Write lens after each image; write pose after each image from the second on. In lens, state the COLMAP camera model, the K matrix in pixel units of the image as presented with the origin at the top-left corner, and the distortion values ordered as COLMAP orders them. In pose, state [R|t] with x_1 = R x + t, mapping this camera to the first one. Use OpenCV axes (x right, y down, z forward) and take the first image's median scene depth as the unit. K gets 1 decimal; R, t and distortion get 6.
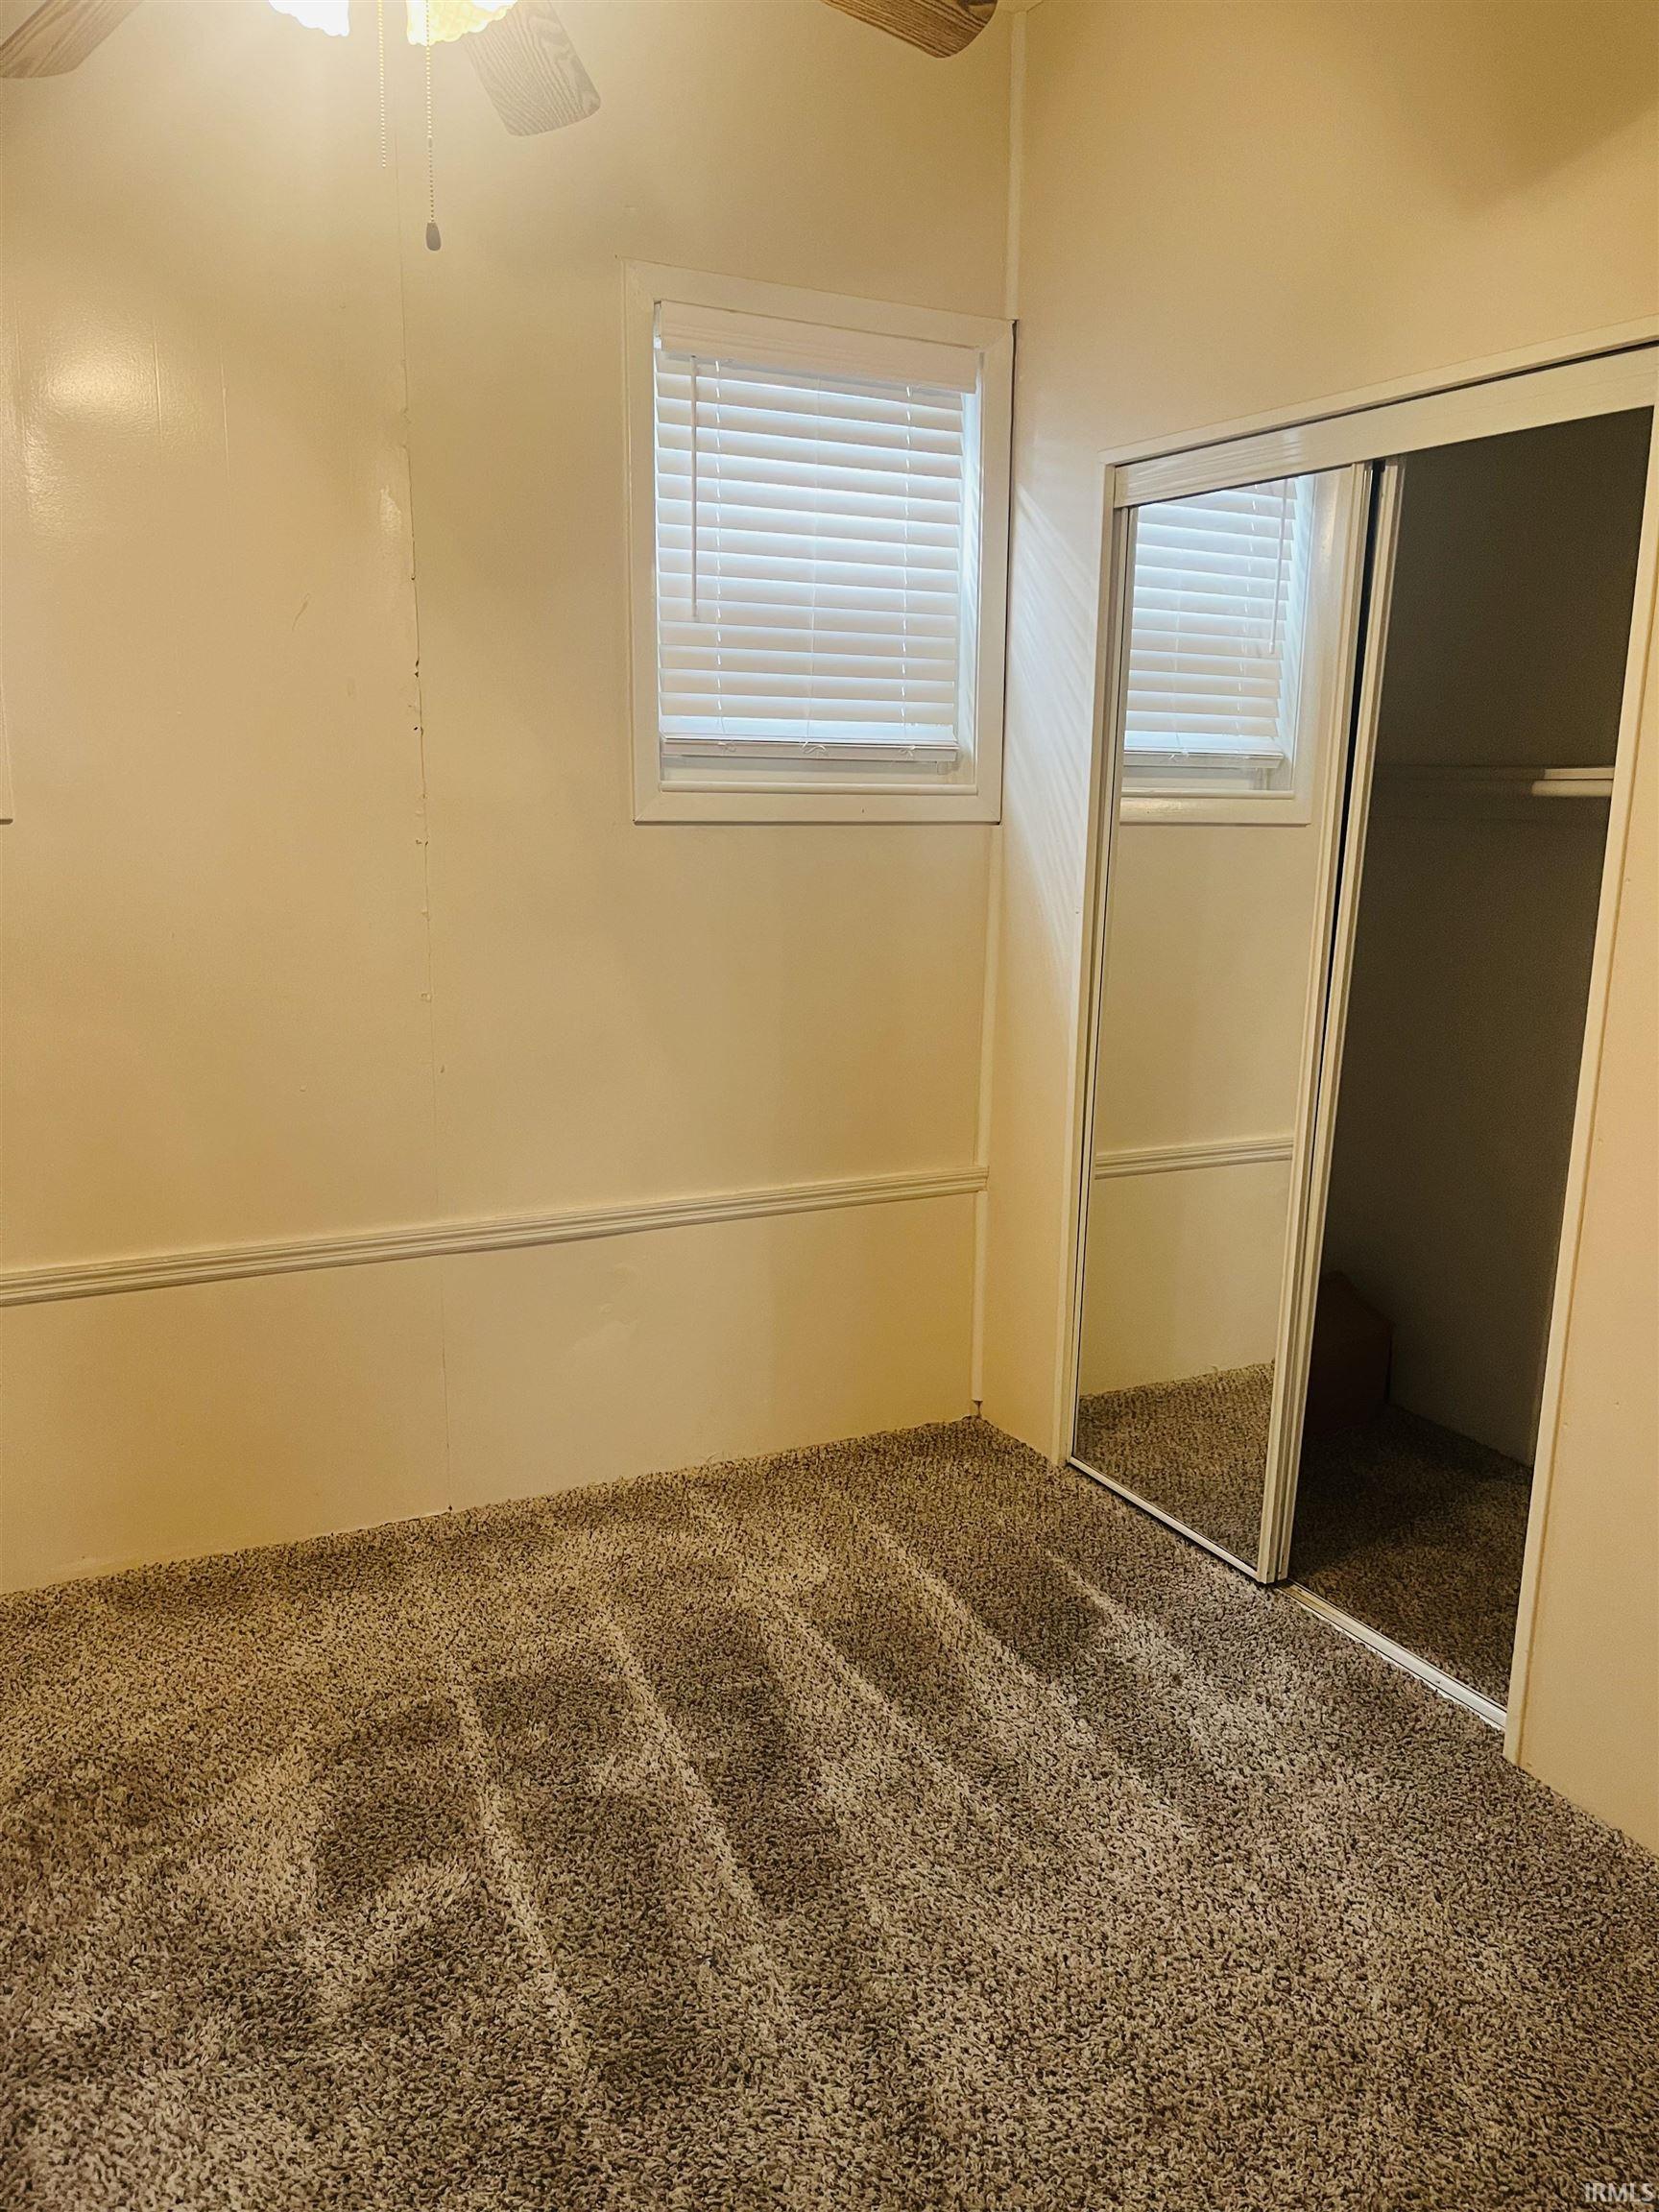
lens RADIAL K [[1672.0, 0, 820.7], [0, 1672.0, 1101.4], [0, 0, 1]] dist [-0.005995, -0.046405]
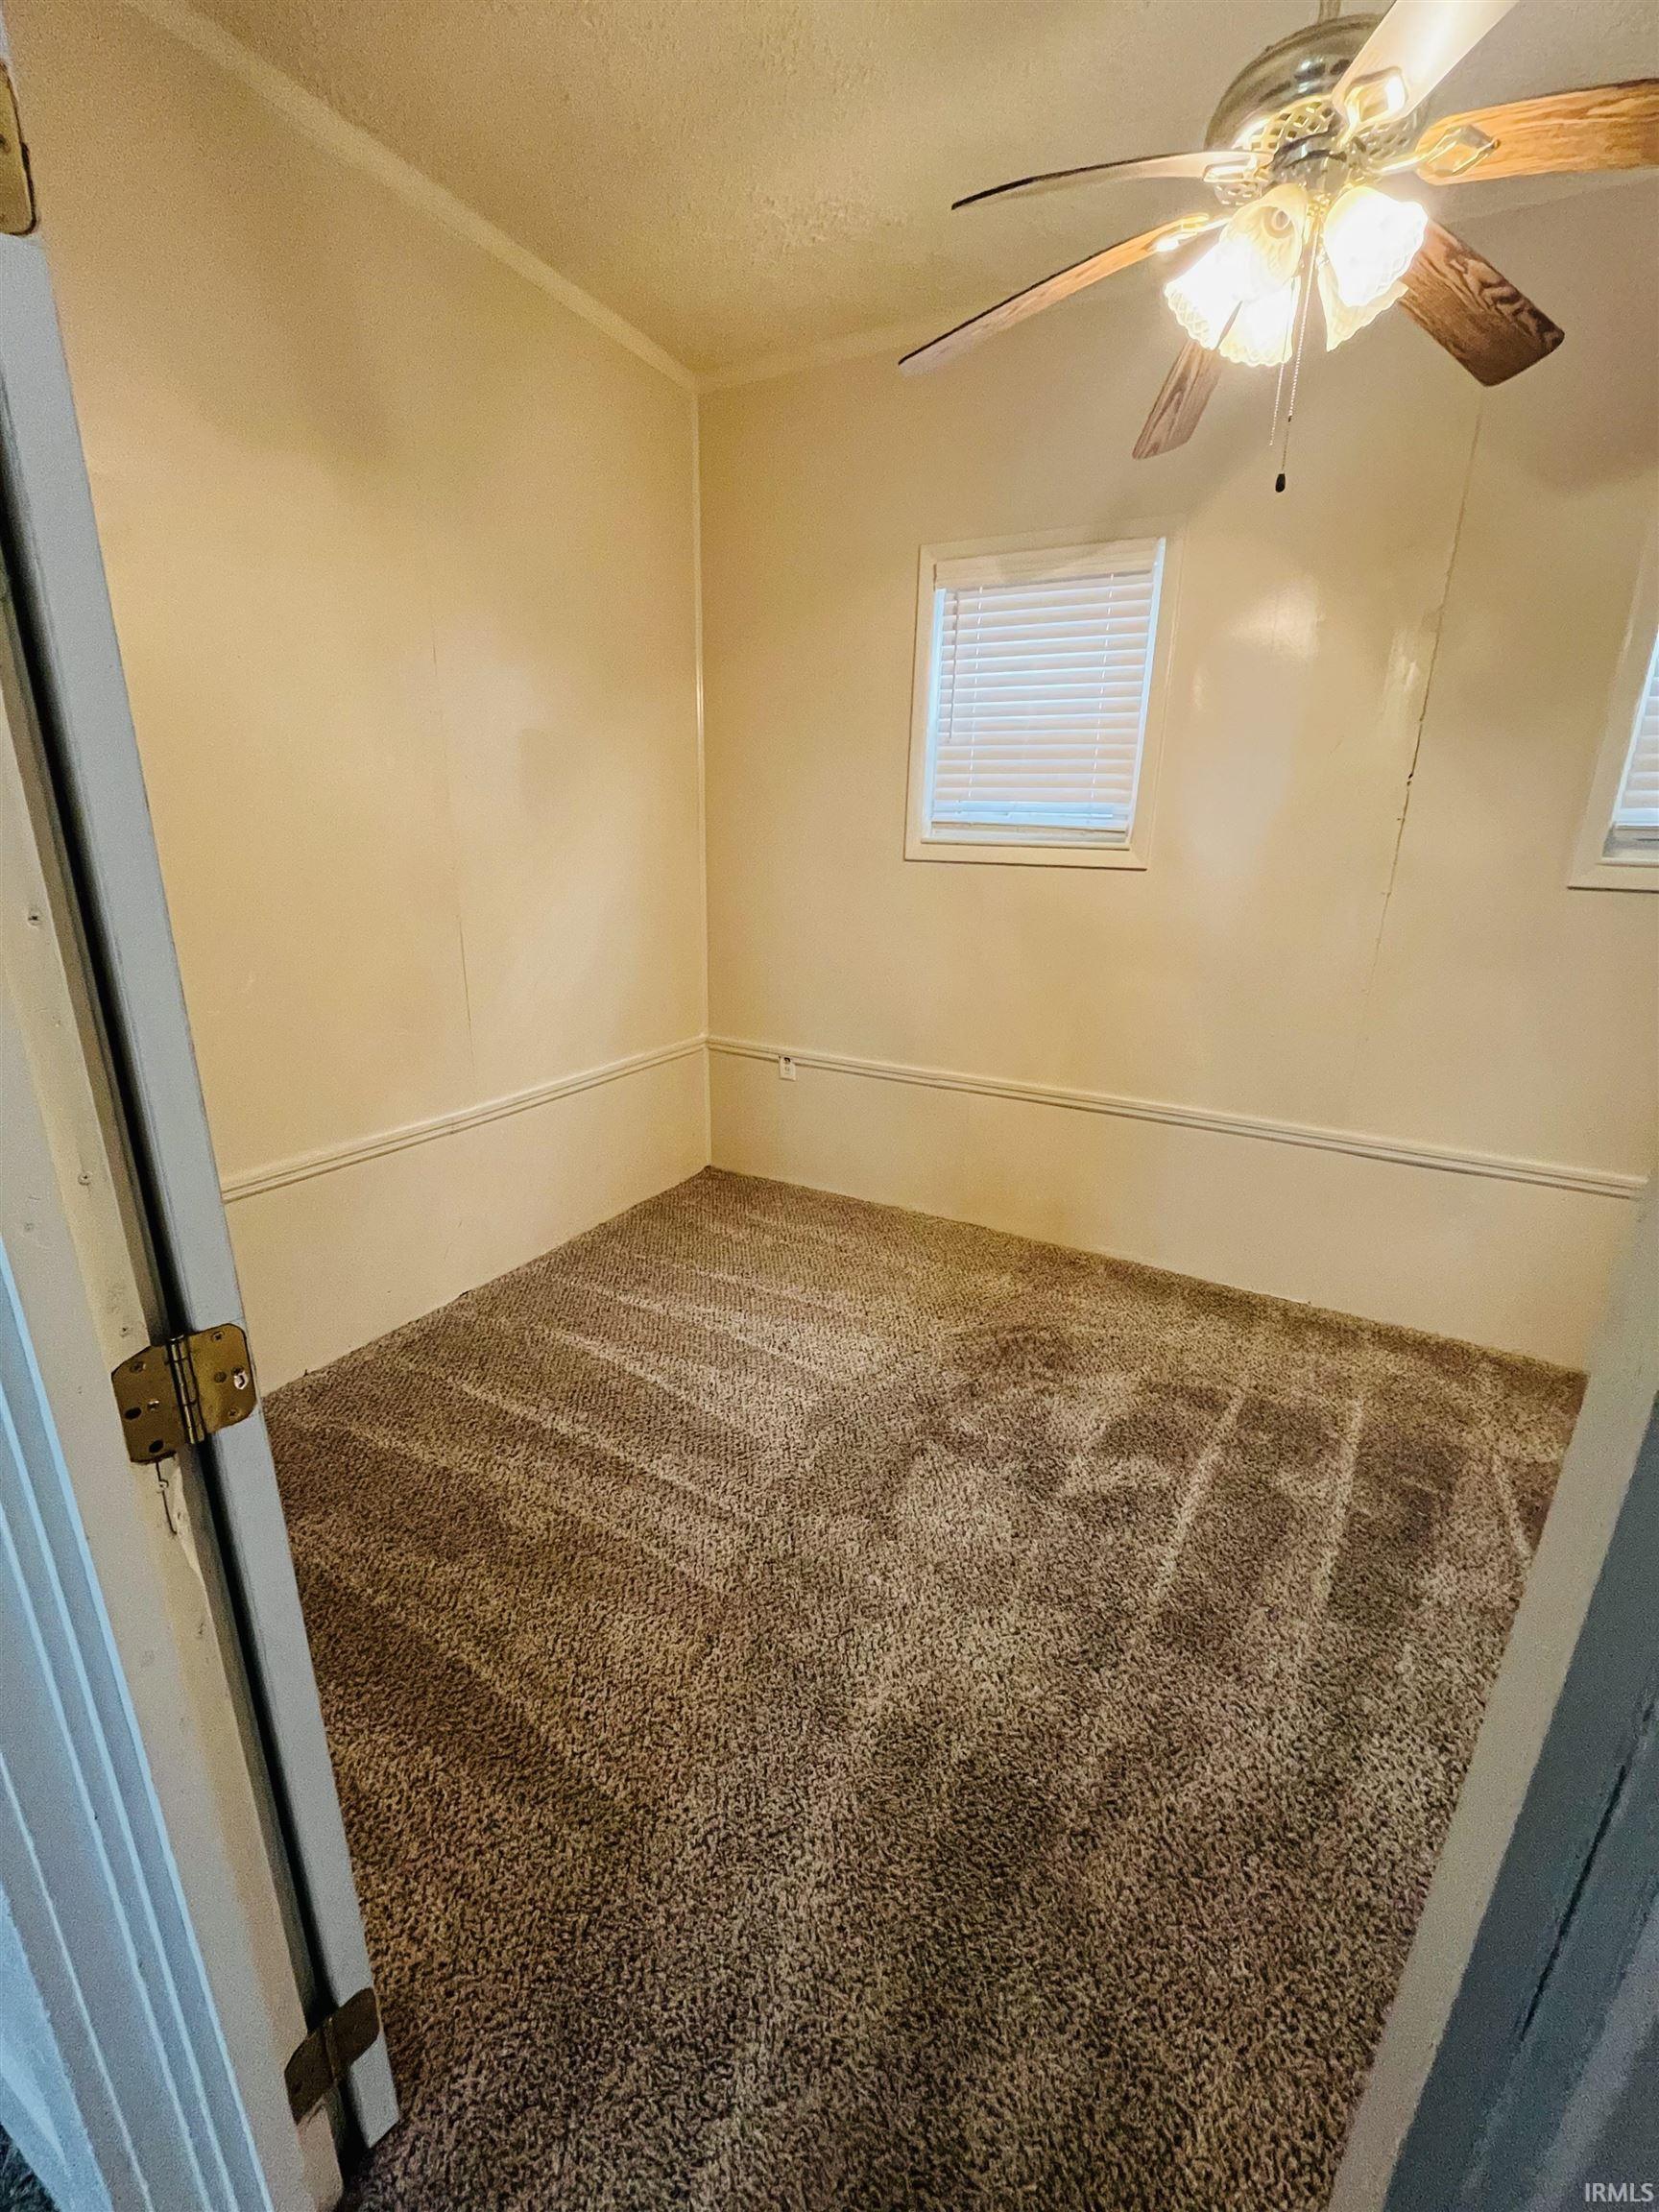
lens RADIAL K [[896.8, 0, 826.8], [0, 896.8, 1096.9], [0, 0, 1]] dist [-0.003735, -0.001721]
pose [[0.560892, 0.241262, -0.791955, 0.236068], [-0.179545, 0.969277, 0.168121, -0.022502], [0.808185, 0.047894, 0.586978, 0.125477]]
